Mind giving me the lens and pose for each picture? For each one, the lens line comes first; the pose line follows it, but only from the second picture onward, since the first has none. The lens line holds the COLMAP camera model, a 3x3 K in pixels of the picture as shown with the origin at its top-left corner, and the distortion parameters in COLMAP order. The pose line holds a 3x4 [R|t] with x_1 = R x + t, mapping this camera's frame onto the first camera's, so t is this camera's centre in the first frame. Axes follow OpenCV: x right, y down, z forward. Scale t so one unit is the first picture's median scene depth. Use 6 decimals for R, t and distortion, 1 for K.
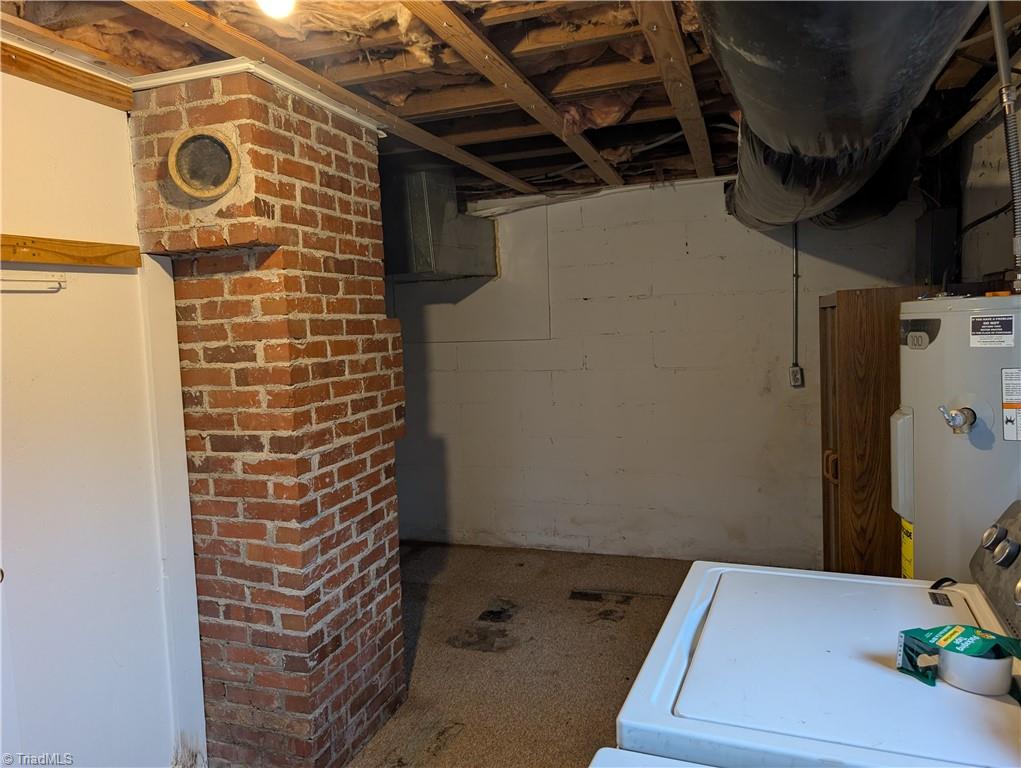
lens RADIAL K [[741.4, 0, 511.3], [0, 741.4, 383.3], [0, 0, 1]] dist [0.026958, -0.020059]
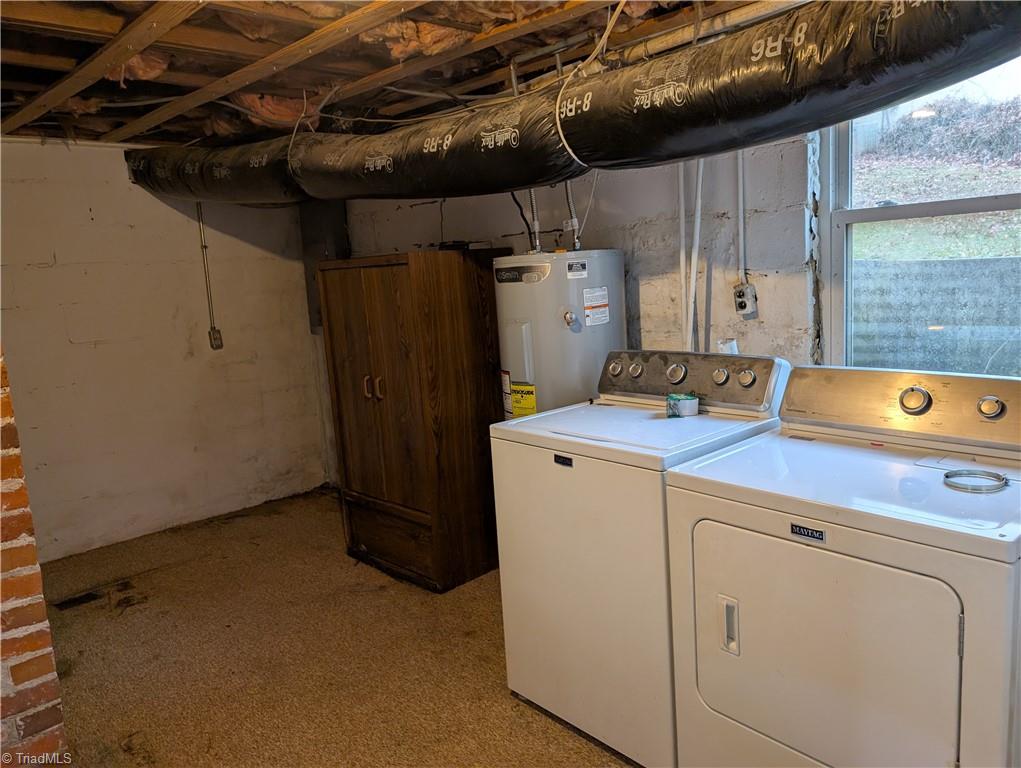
lens RADIAL K [[741.4, 0, 511.9], [0, 741.4, 382.9], [0, 0, 1]] dist [0.026958, -0.020059]
pose [[0.439616, -0.126094, 0.889291, -0.601290], [0.115801, 0.989790, 0.083099, 0.020642], [-0.890690, 0.066450, 0.449729, 0.166760]]
